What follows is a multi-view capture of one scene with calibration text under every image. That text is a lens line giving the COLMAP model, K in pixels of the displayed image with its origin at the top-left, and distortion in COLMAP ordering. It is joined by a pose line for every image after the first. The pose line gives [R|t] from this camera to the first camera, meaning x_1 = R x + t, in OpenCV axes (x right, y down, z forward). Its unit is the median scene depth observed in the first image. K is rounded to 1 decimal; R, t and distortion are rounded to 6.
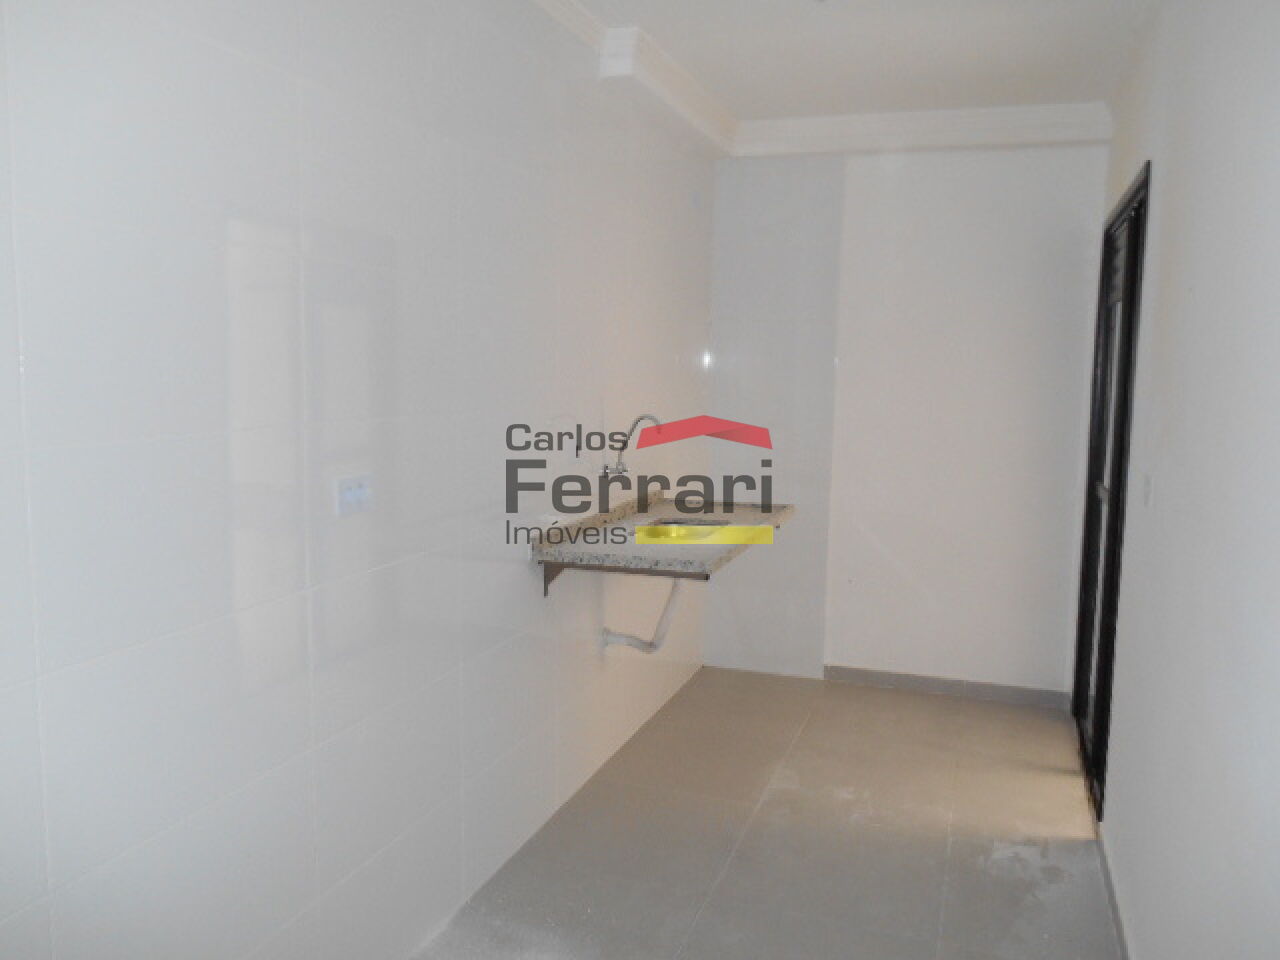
lens RADIAL K [[977.3, 0, 640.5], [0, 977.3, 444.8], [0, 0, 1]] dist [-0.066157, -0.001044]
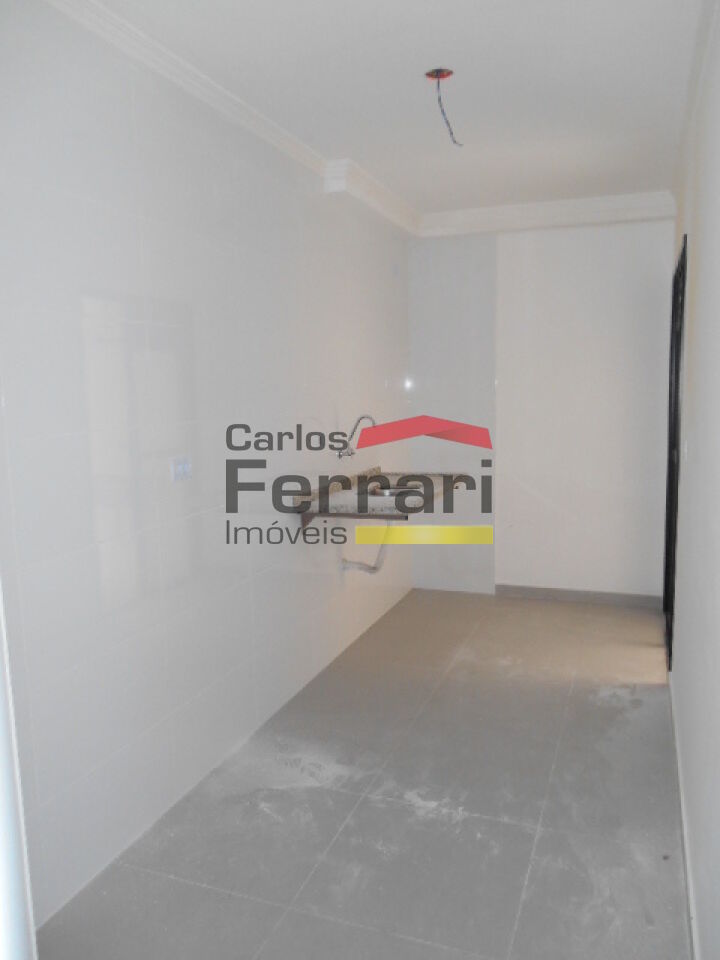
lens RADIAL K [[731.1, 0, 360.0], [0, 731.1, 480.0], [0, 0, 1]] dist [-0.002582, -0.000242]
pose [[0.999192, -0.033740, -0.021836, 0.019535], [0.034698, 0.998380, 0.045084, 0.017419], [0.020280, -0.045806, 0.998744, -0.143239]]
